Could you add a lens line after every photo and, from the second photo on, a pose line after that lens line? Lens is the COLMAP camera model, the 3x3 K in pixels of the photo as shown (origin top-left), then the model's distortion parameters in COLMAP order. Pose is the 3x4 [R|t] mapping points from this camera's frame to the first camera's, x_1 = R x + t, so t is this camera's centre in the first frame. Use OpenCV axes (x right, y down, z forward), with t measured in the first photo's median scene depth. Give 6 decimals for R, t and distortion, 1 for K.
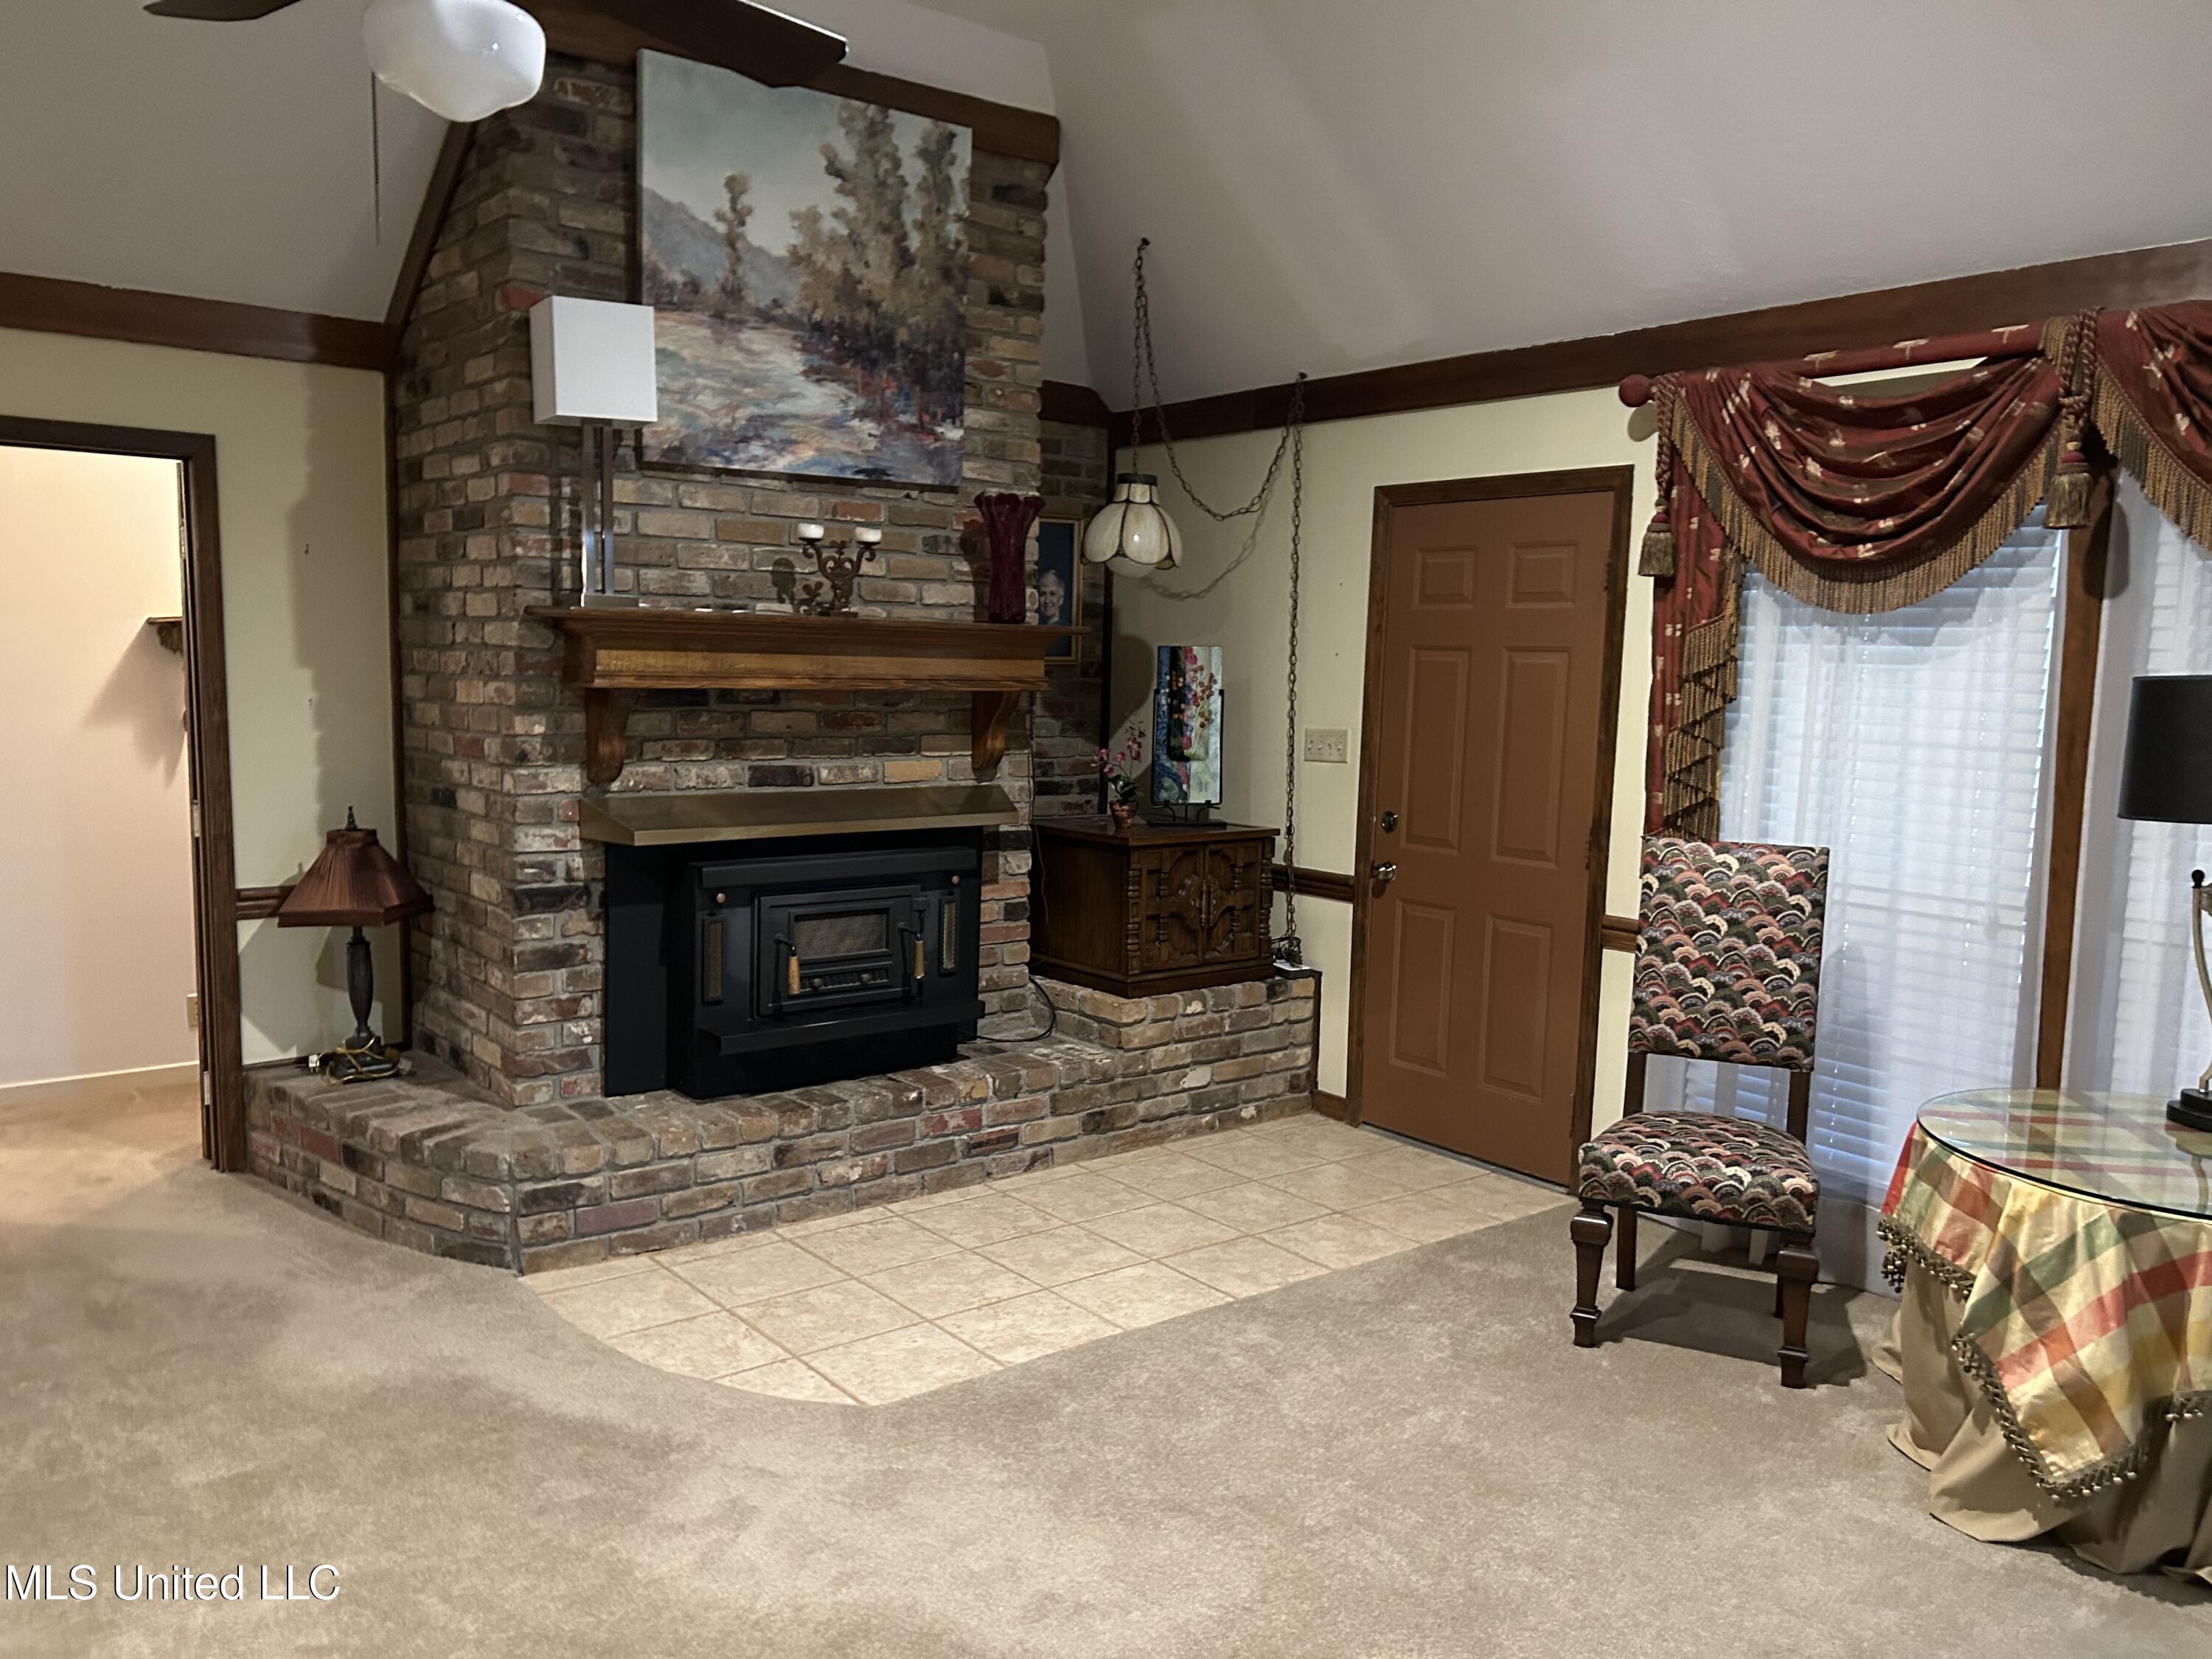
lens RADIAL K [[1674.0, 0, 1103.4], [0, 1674.0, 840.4], [0, 0, 1]] dist [0.051778, -0.056370]
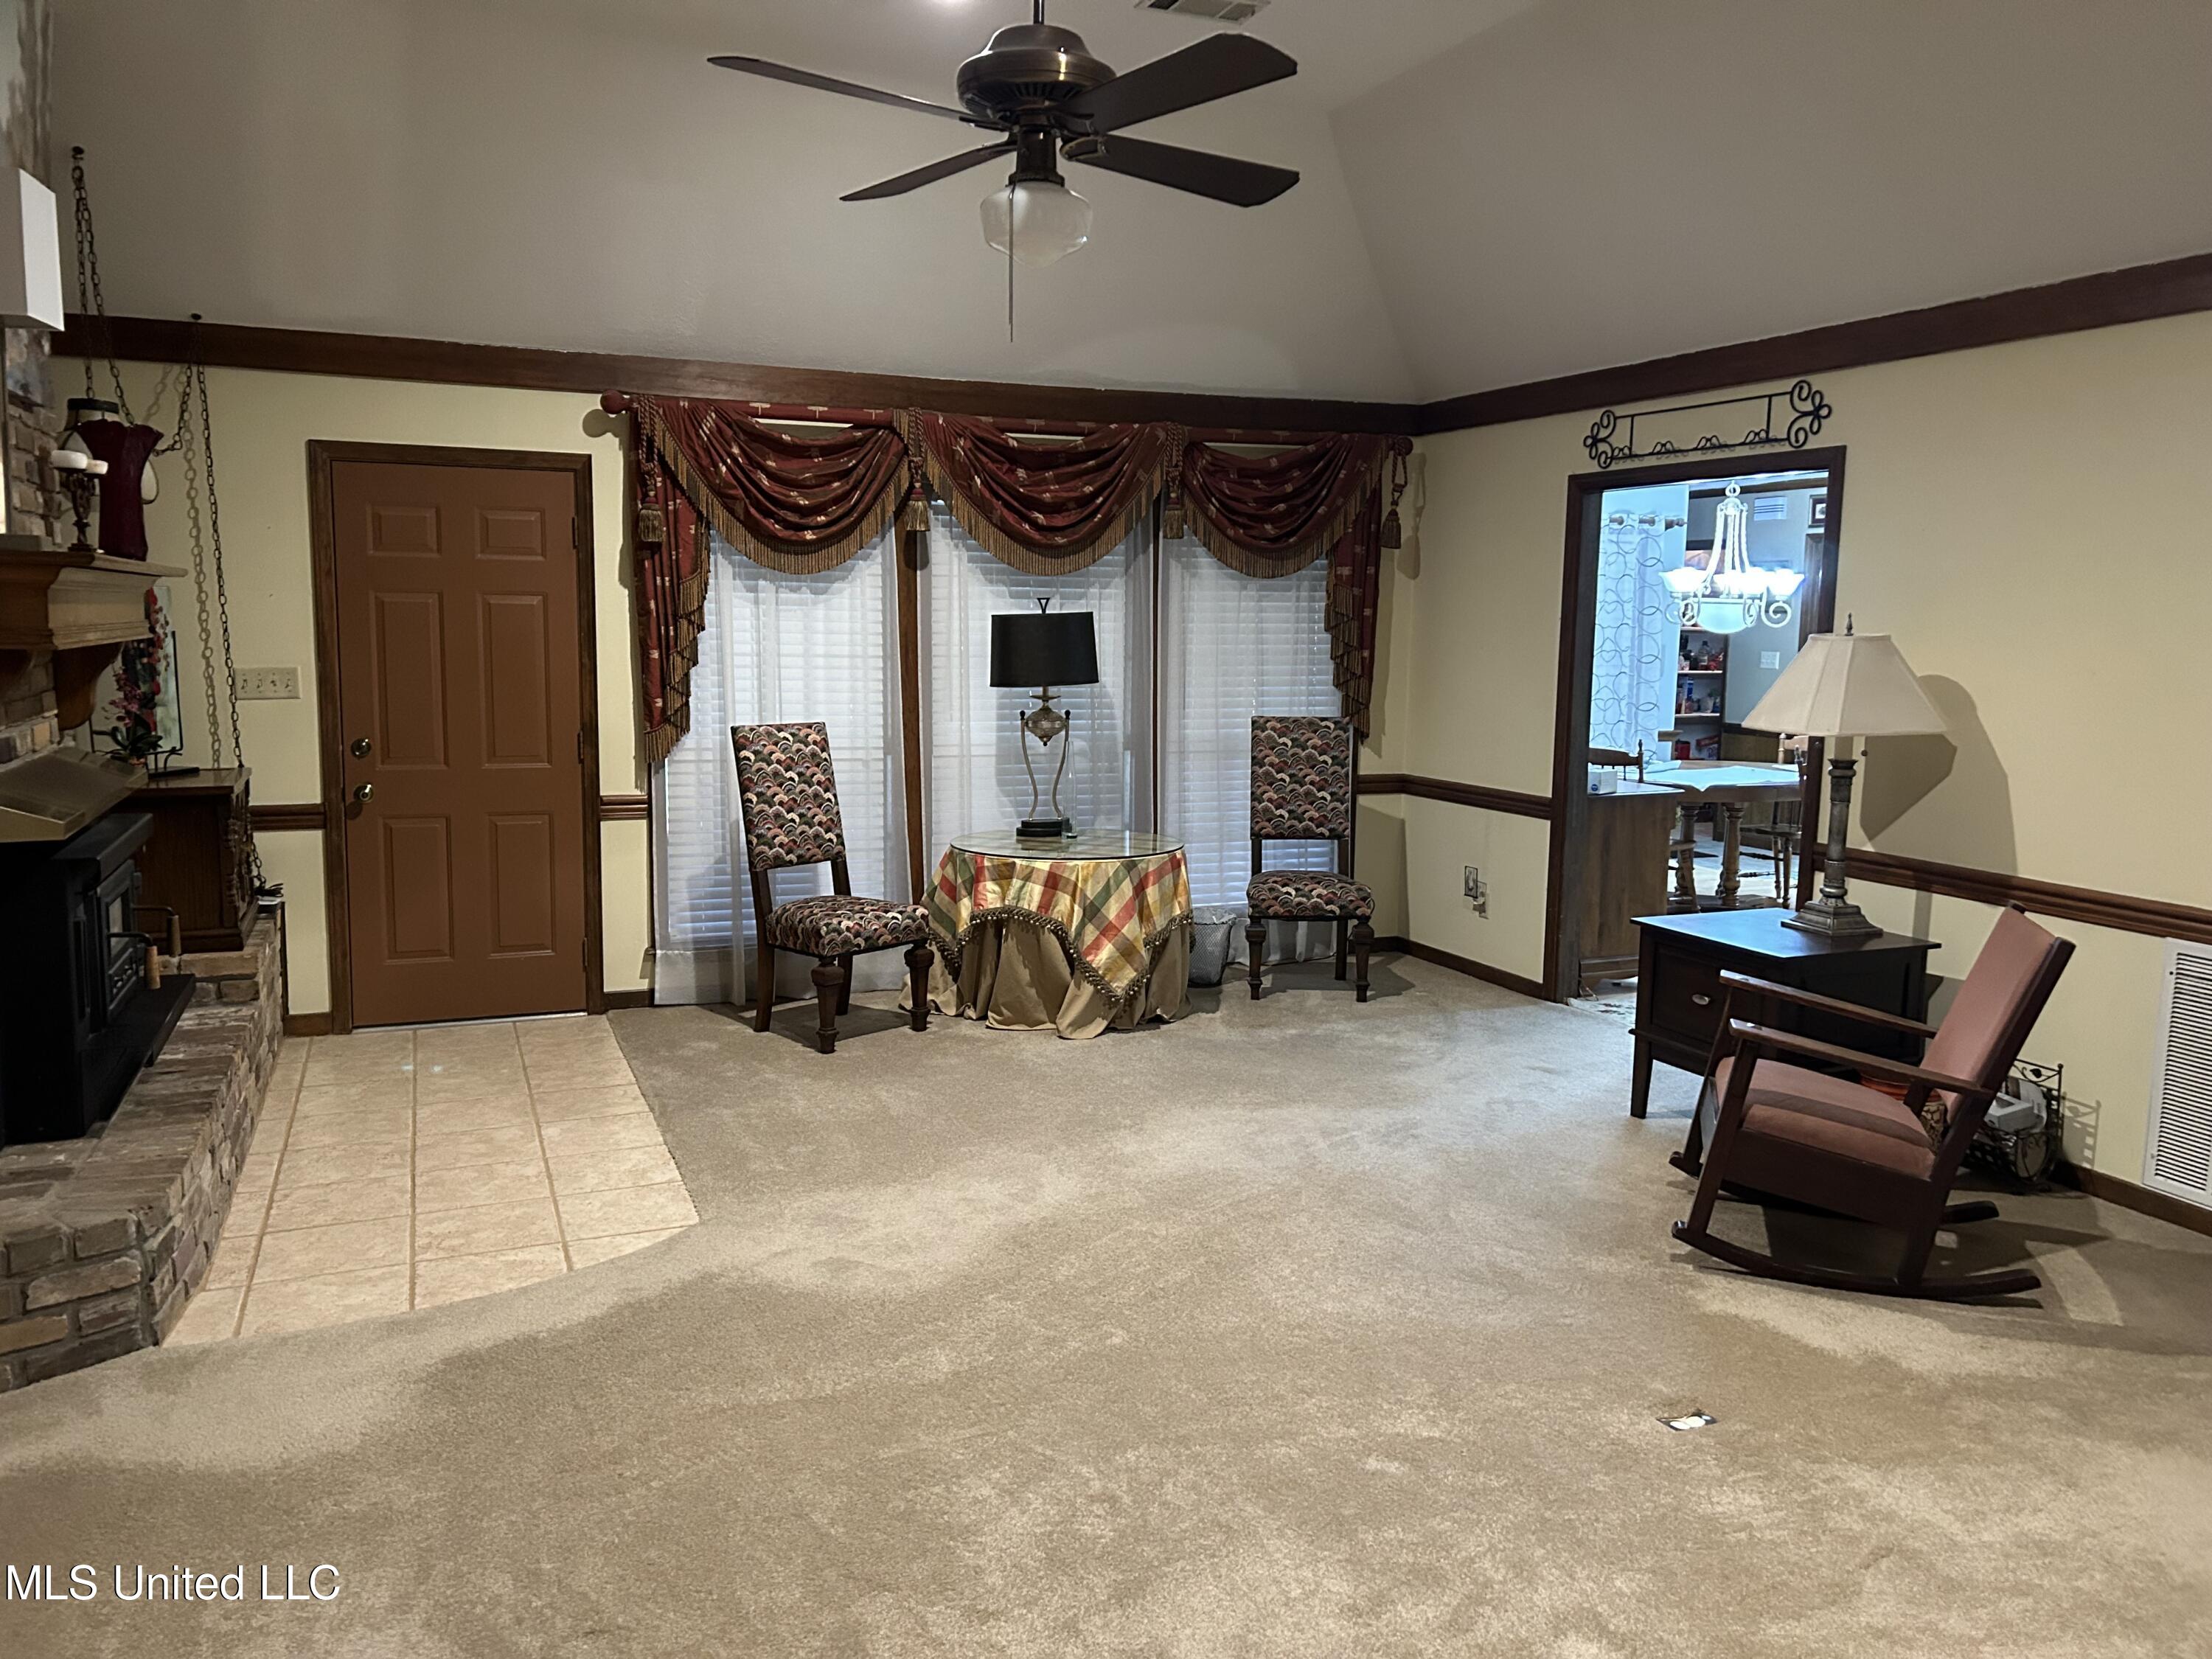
lens RADIAL K [[1674.0, 0, 1105.6], [0, 1674.0, 824.2], [0, 0, 1]] dist [0.051778, -0.056370]
pose [[0.262542, -0.134569, 0.955491, -1.013090], [0.099046, 0.988755, 0.112038, -0.049929], [-0.959824, 0.065223, 0.272918, 0.306007]]
